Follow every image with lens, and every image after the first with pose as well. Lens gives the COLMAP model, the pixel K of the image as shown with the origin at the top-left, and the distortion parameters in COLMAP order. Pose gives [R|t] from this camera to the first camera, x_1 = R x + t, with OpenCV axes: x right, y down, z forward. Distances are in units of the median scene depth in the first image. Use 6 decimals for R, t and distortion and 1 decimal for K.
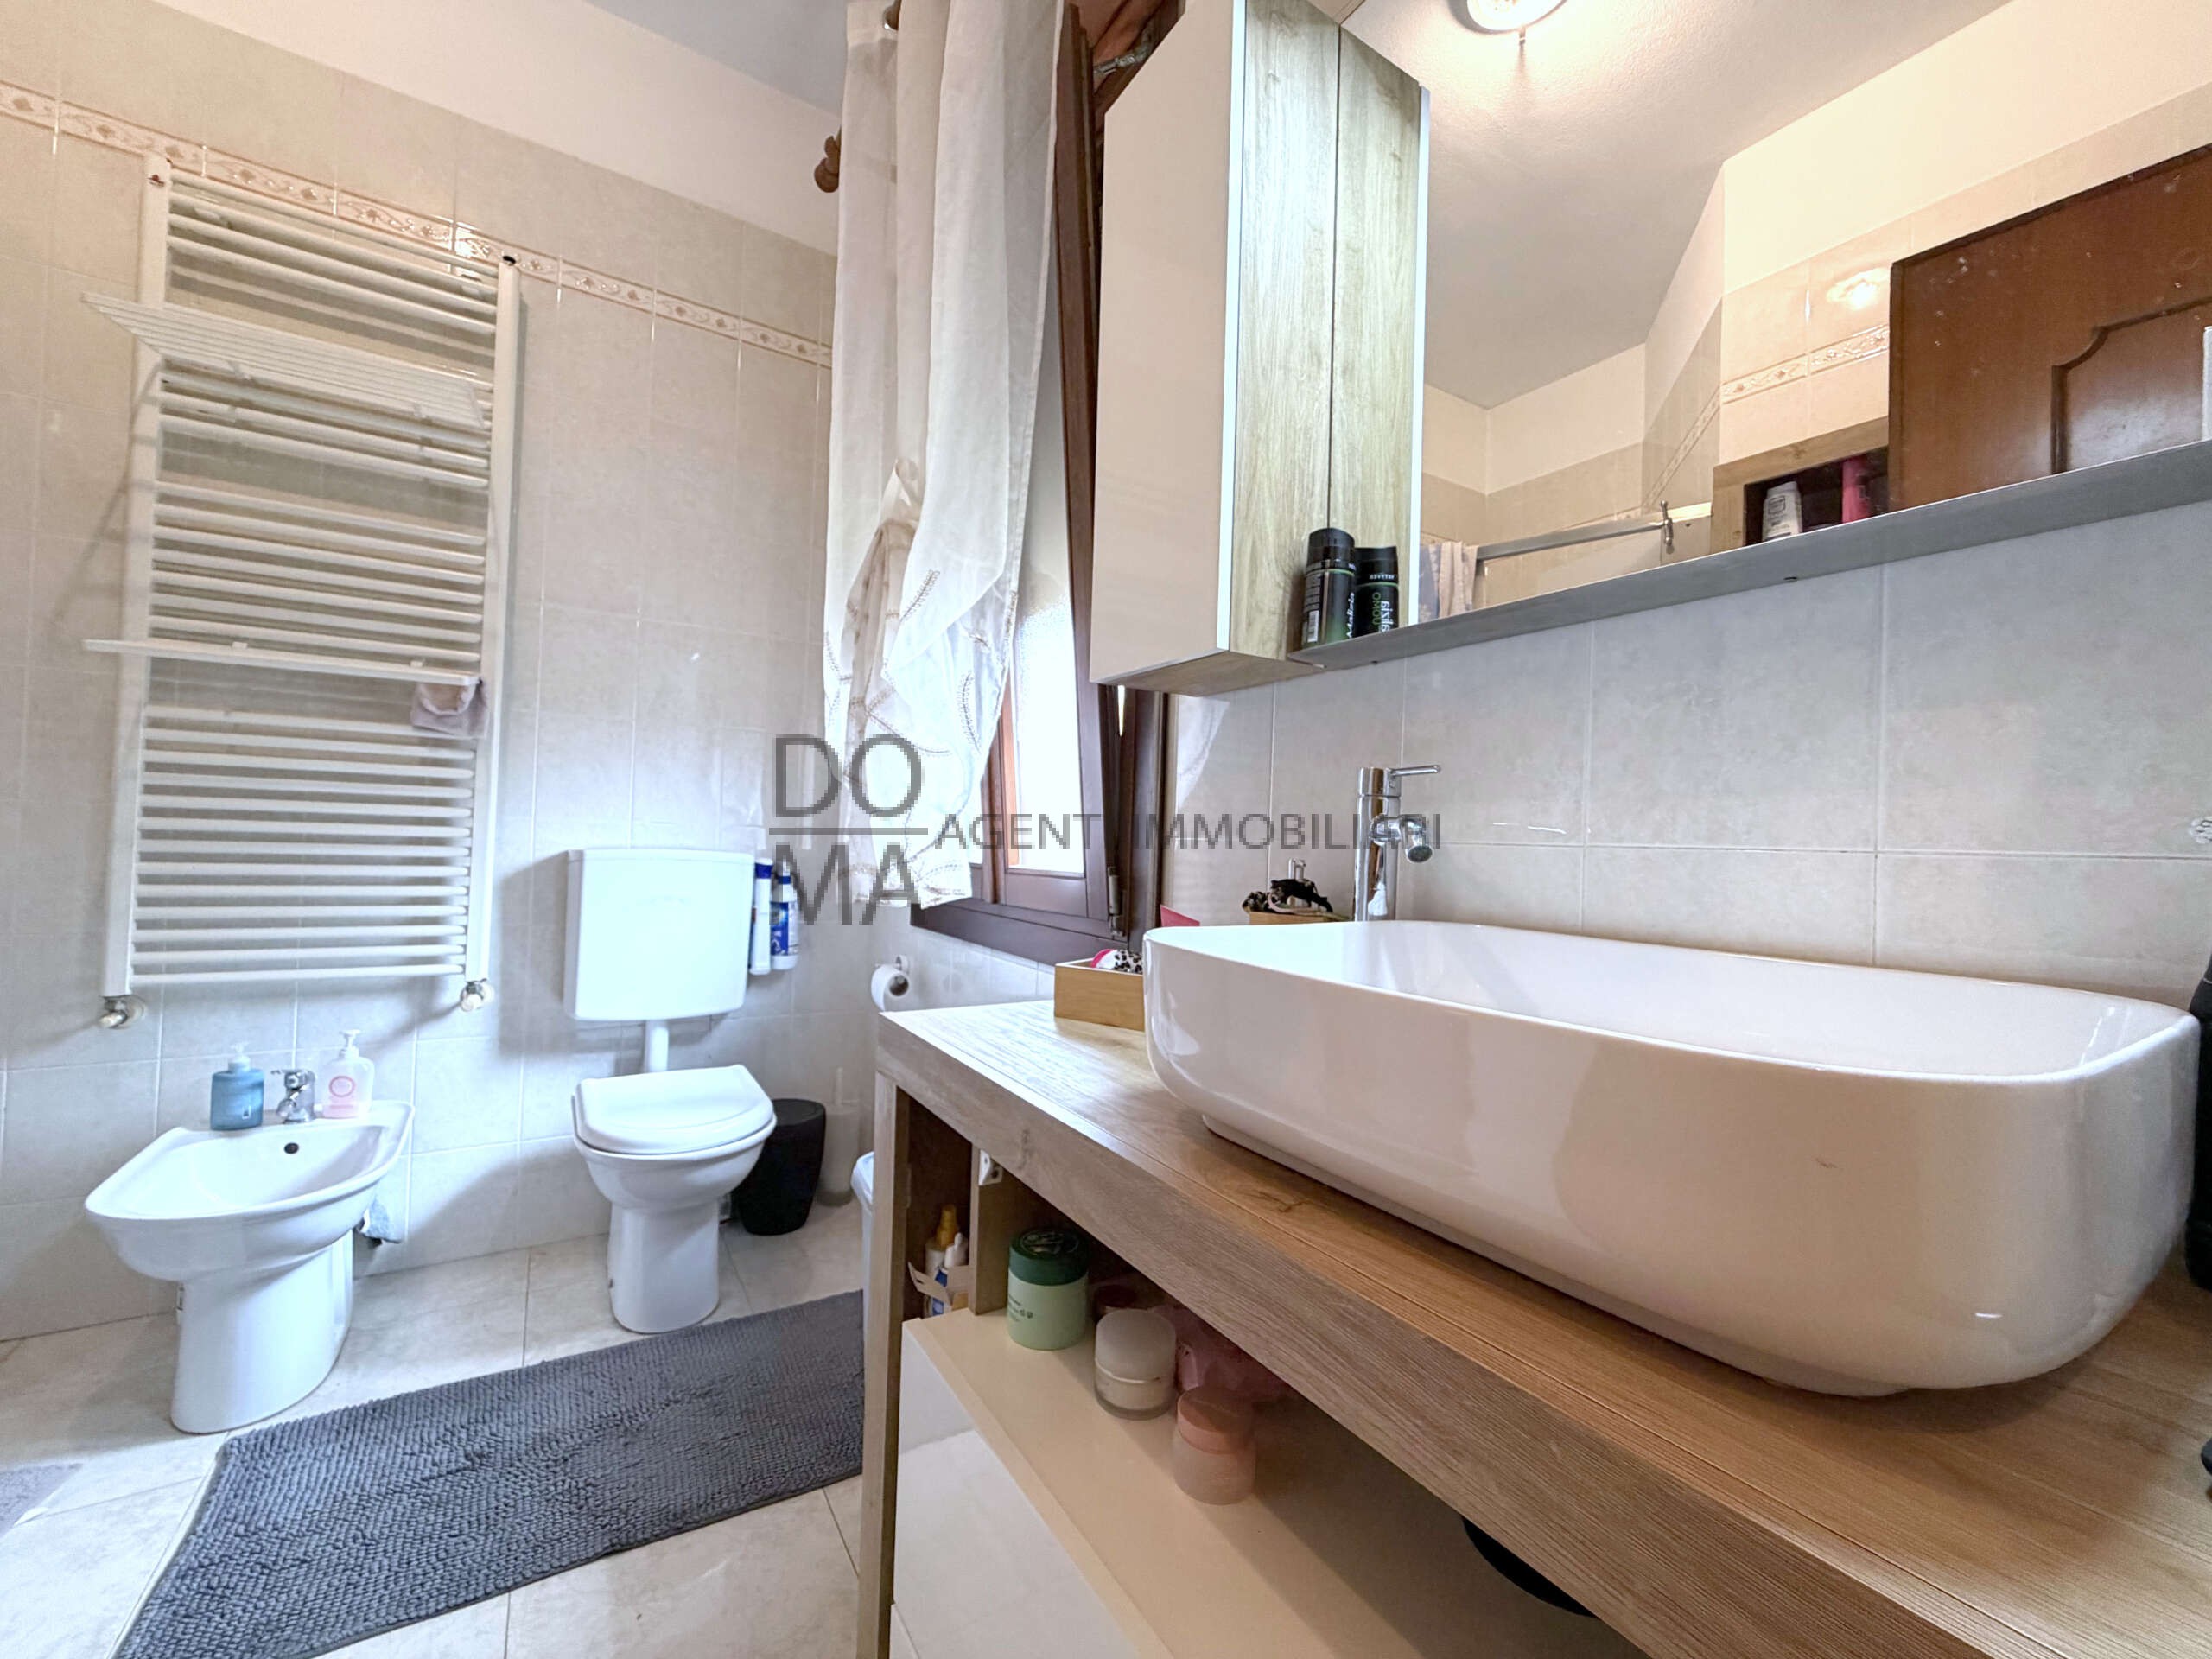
lens RADIAL K [[876.2, 0, 1091.2], [0, 876.2, 828.9], [0, 0, 1]] dist [-0.001101, -0.000002]
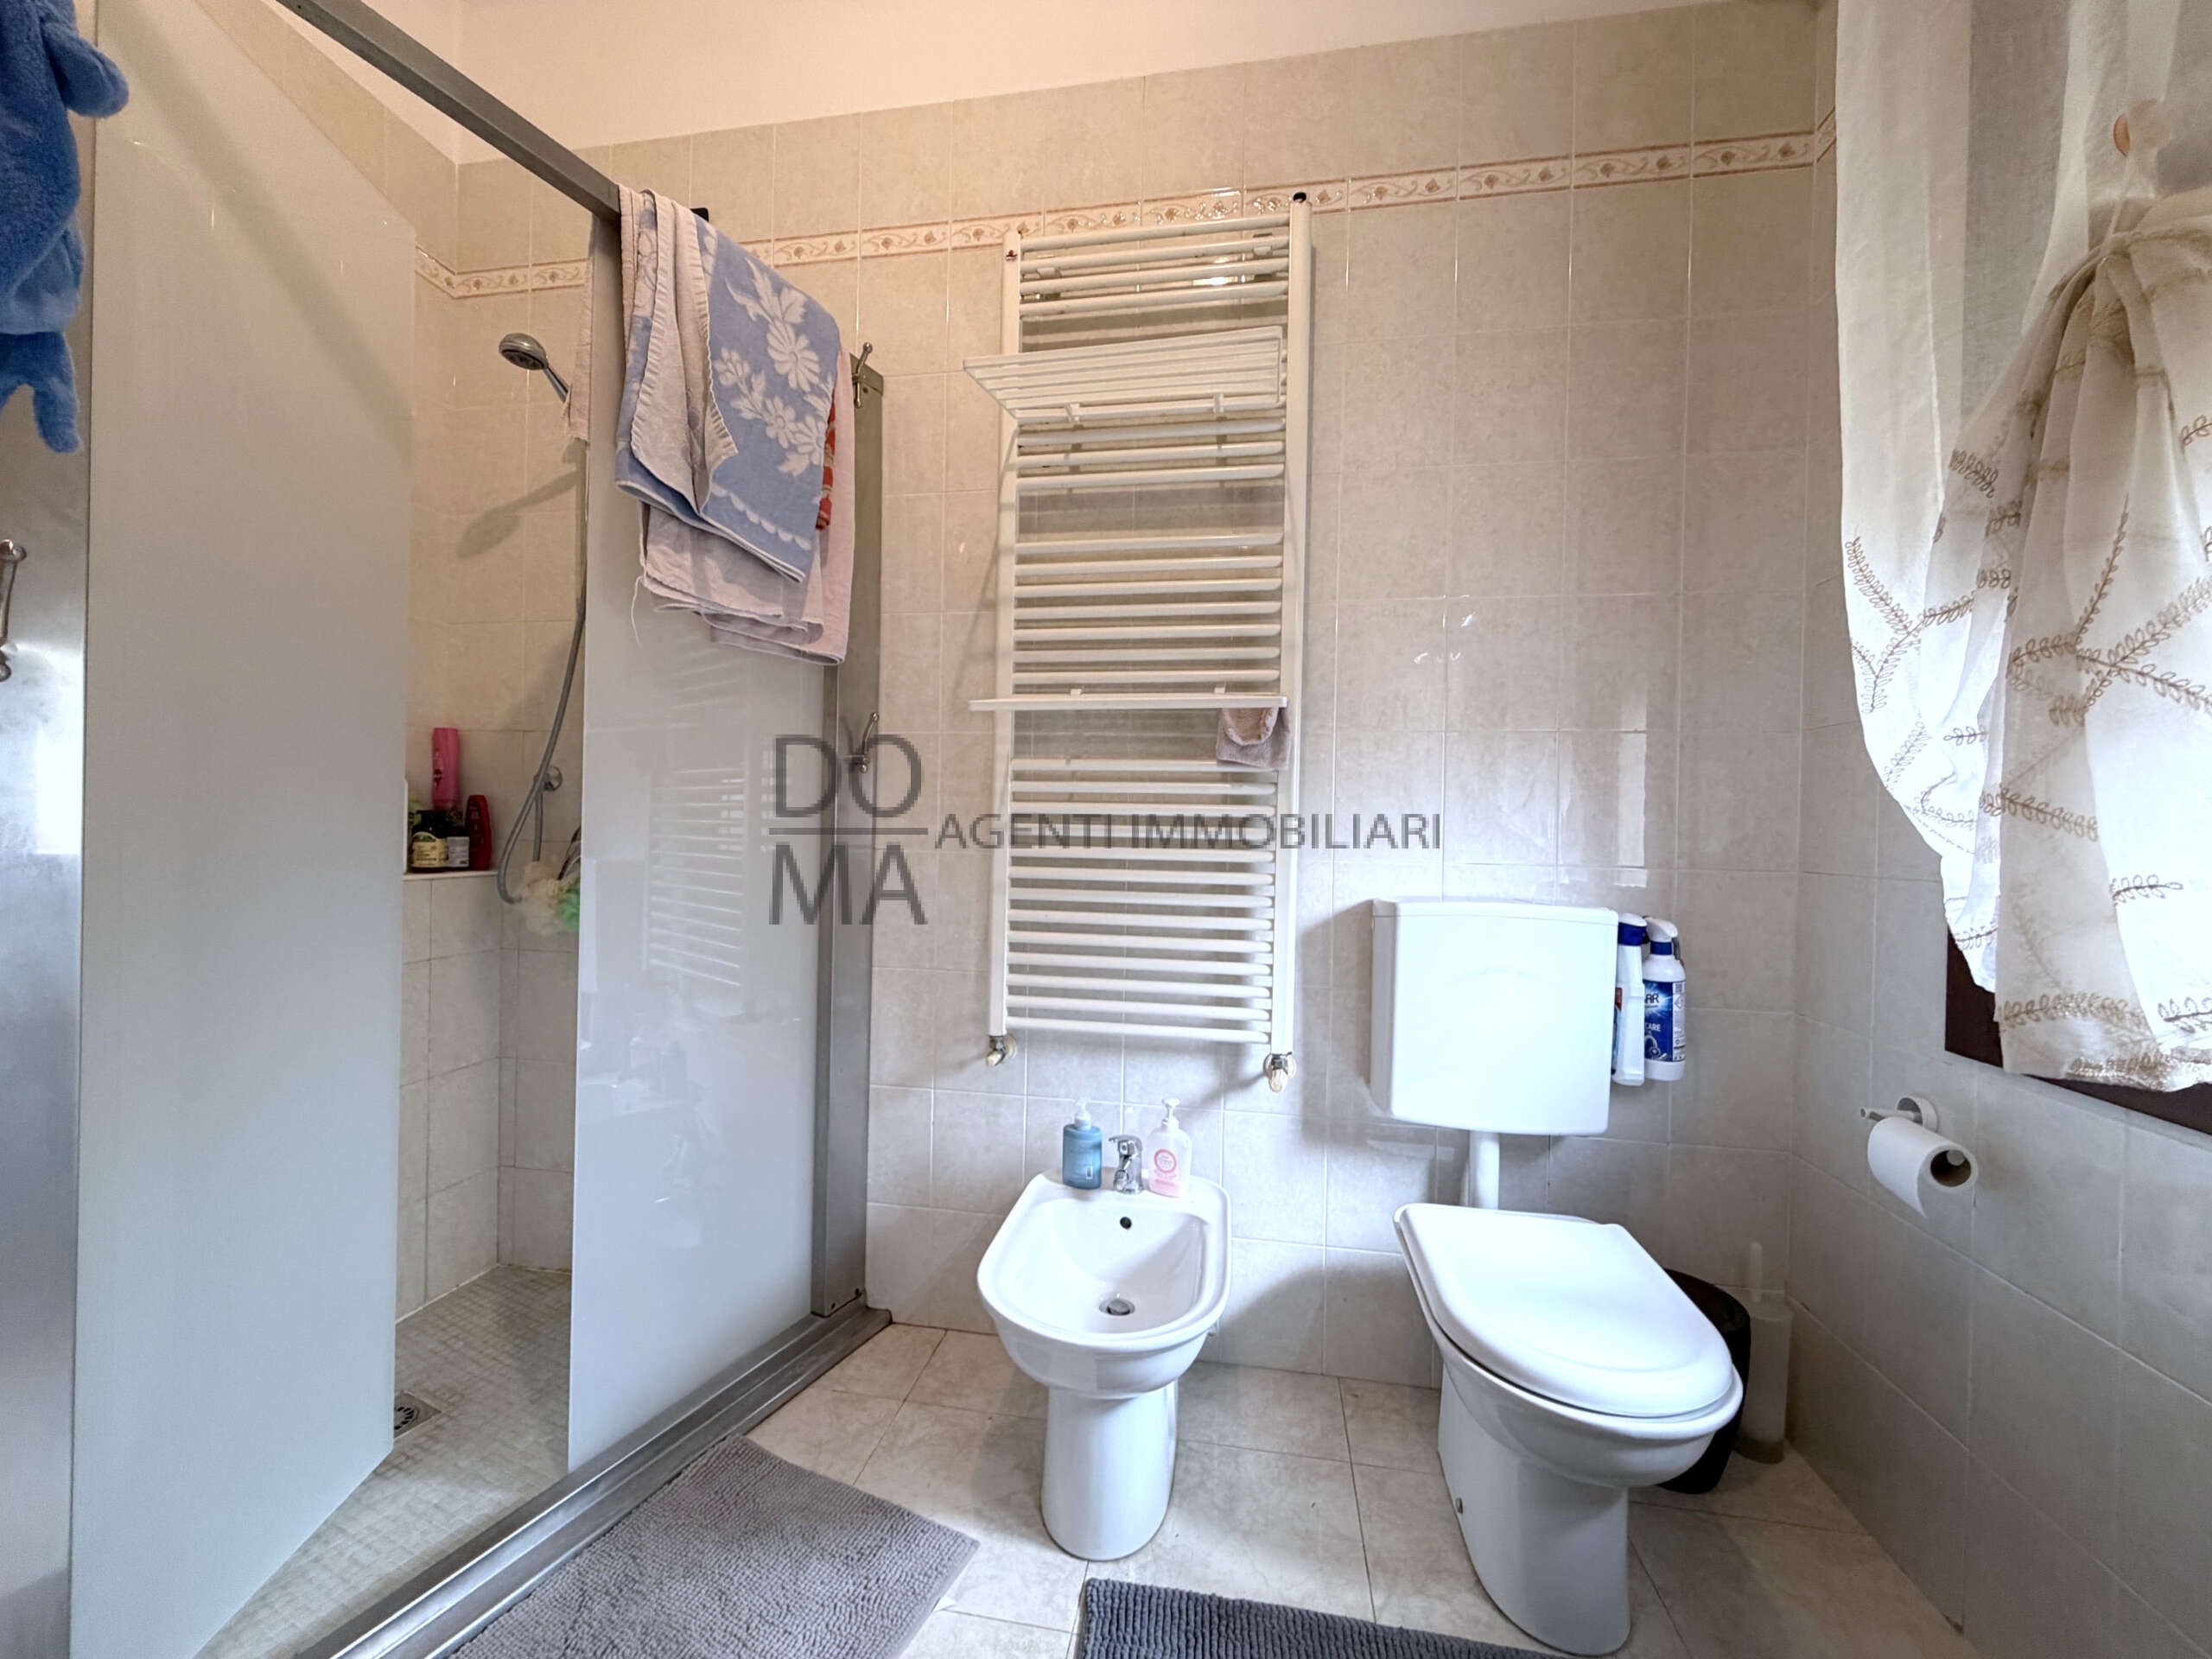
lens RADIAL K [[876.2, 0, 1091.2], [0, 876.2, 828.9], [0, 0, 1]] dist [-0.001101, -0.000002]
pose [[0.743618, -0.018198, -0.668357, -0.281332], [0.015746, 0.999829, -0.009704, -0.042271], [0.668419, -0.003308, 0.743777, 0.256587]]
